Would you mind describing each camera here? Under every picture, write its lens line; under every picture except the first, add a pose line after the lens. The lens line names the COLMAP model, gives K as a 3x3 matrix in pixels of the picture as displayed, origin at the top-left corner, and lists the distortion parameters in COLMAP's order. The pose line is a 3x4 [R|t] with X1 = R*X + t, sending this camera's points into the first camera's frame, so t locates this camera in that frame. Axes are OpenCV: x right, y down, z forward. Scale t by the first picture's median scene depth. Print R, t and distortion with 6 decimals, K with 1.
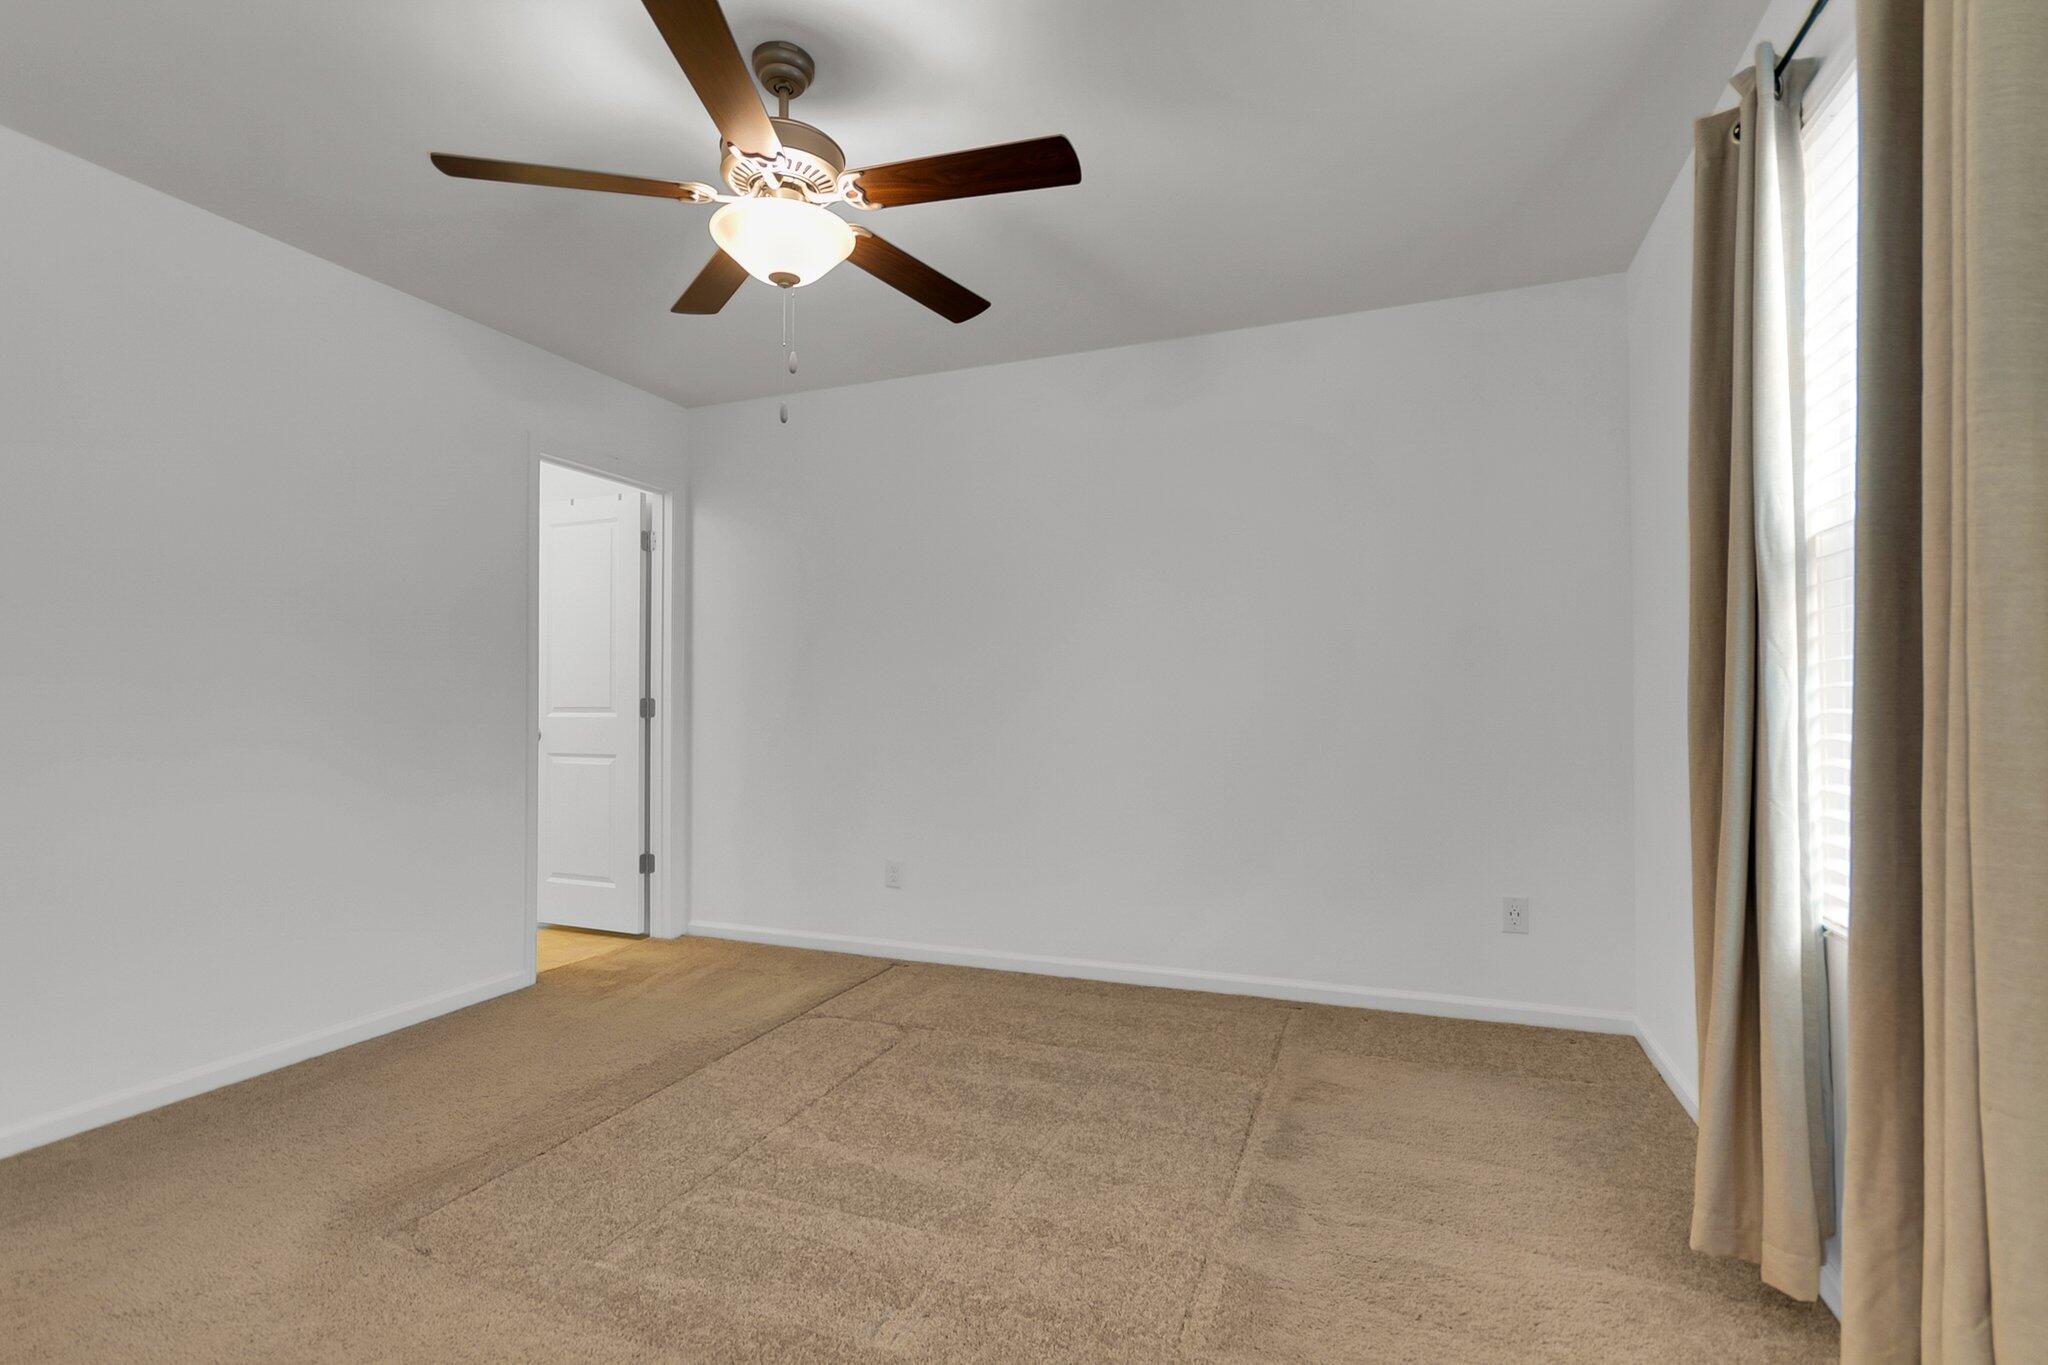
lens RADIAL K [[946.4, 0, 1020.7], [0, 946.4, 676.4], [0, 0, 1]] dist [-0.000630, 0.000366]
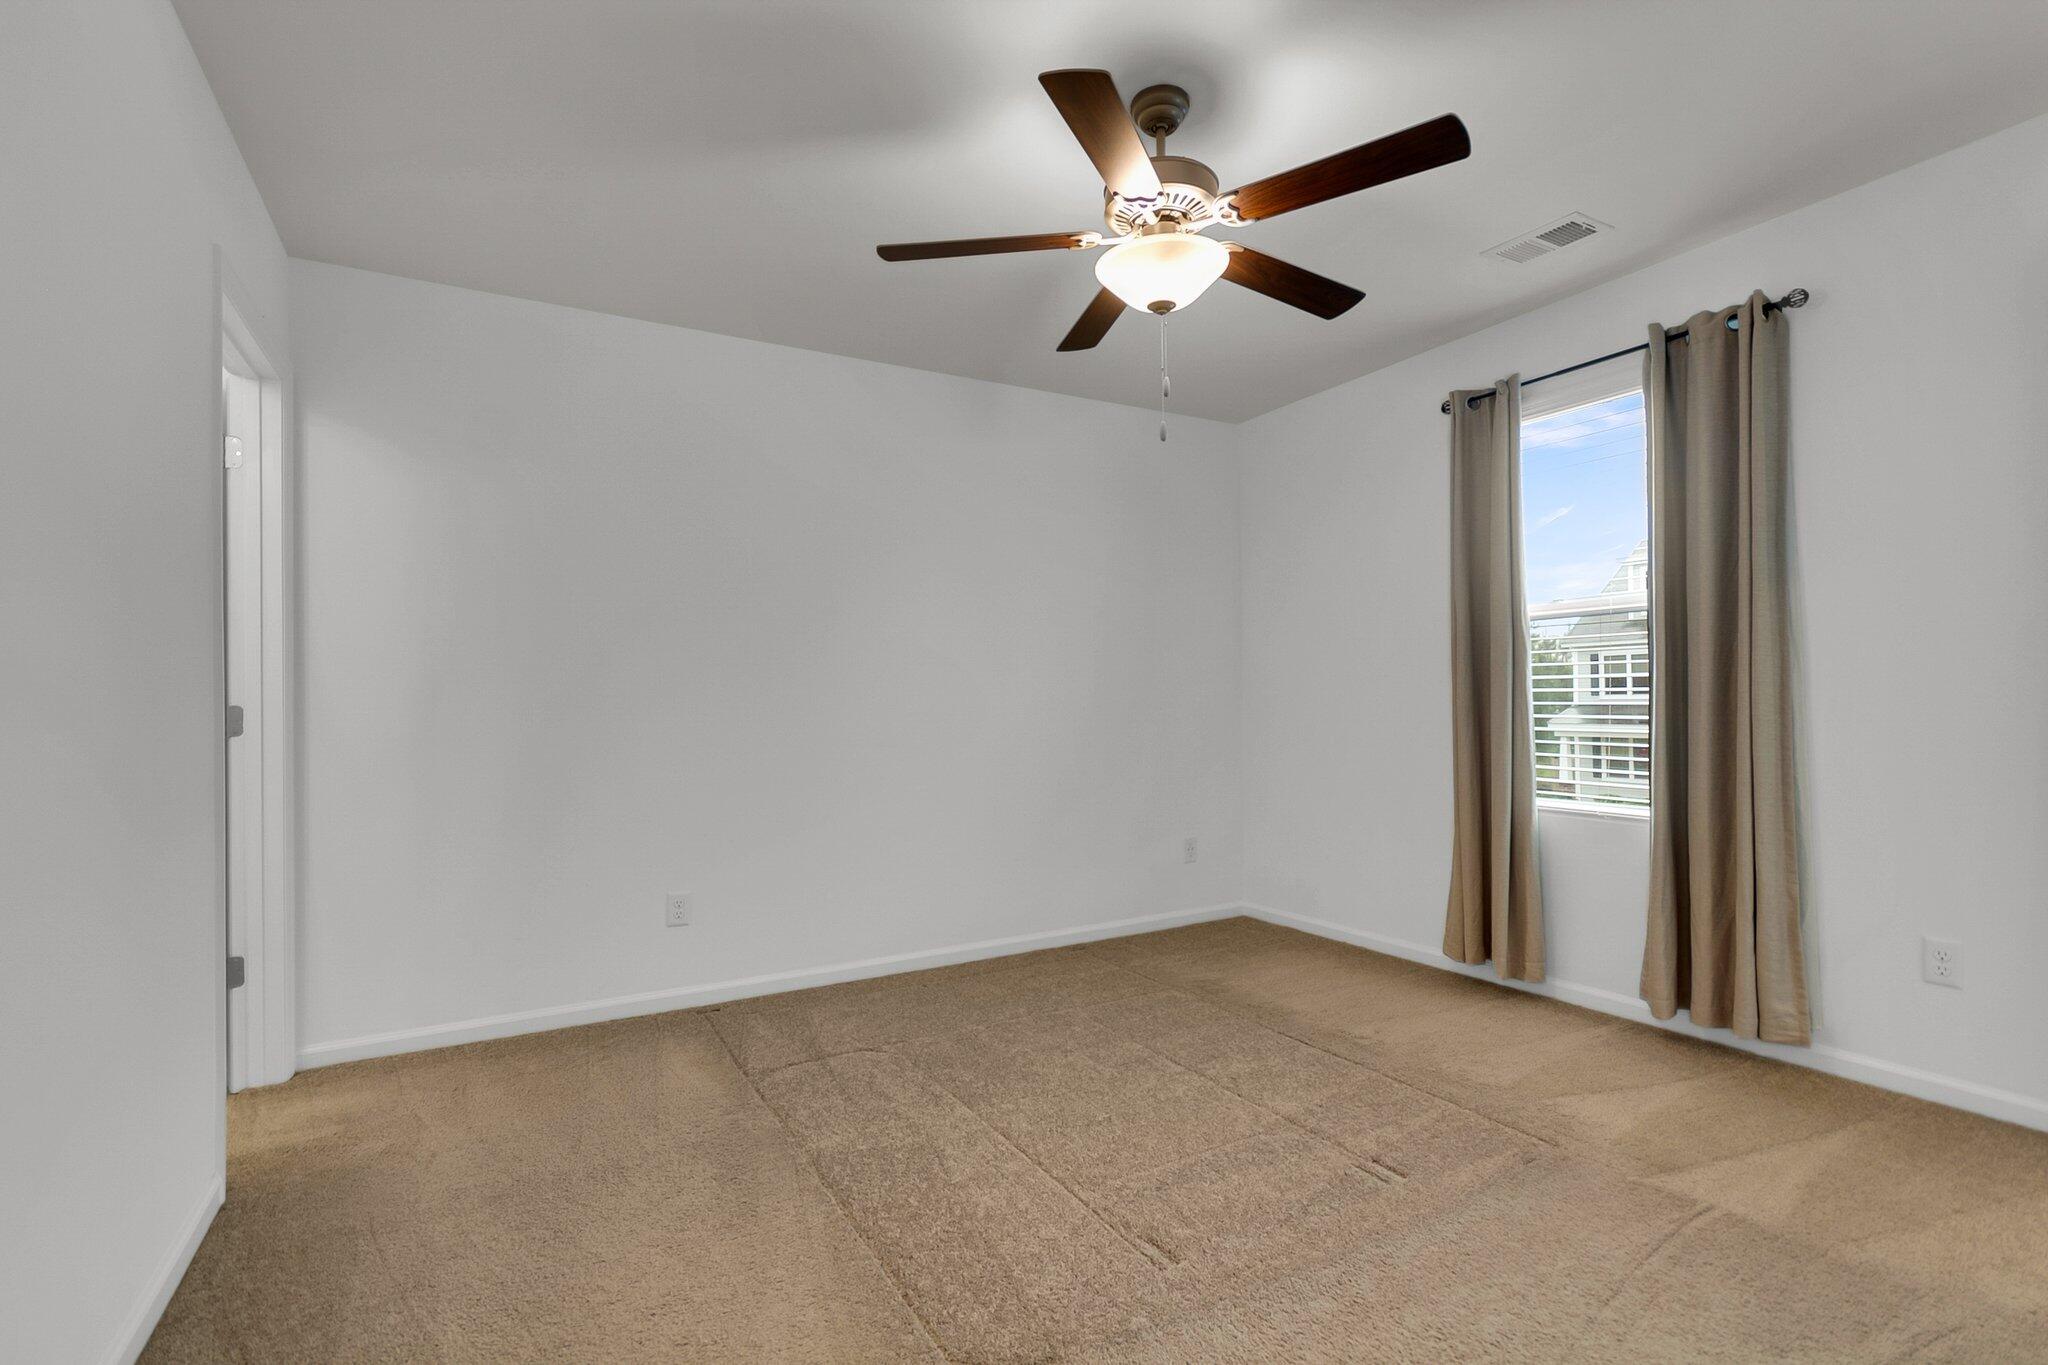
lens RADIAL K [[946.4, 0, 1020.7], [0, 946.4, 676.4], [0, 0, 1]] dist [-0.000630, 0.000366]
pose [[0.628897, 0.017080, 0.777301, -0.768671], [-0.010017, 0.999854, -0.013866, 0.010304], [-0.777424, 0.000934, 0.628976, 0.291012]]
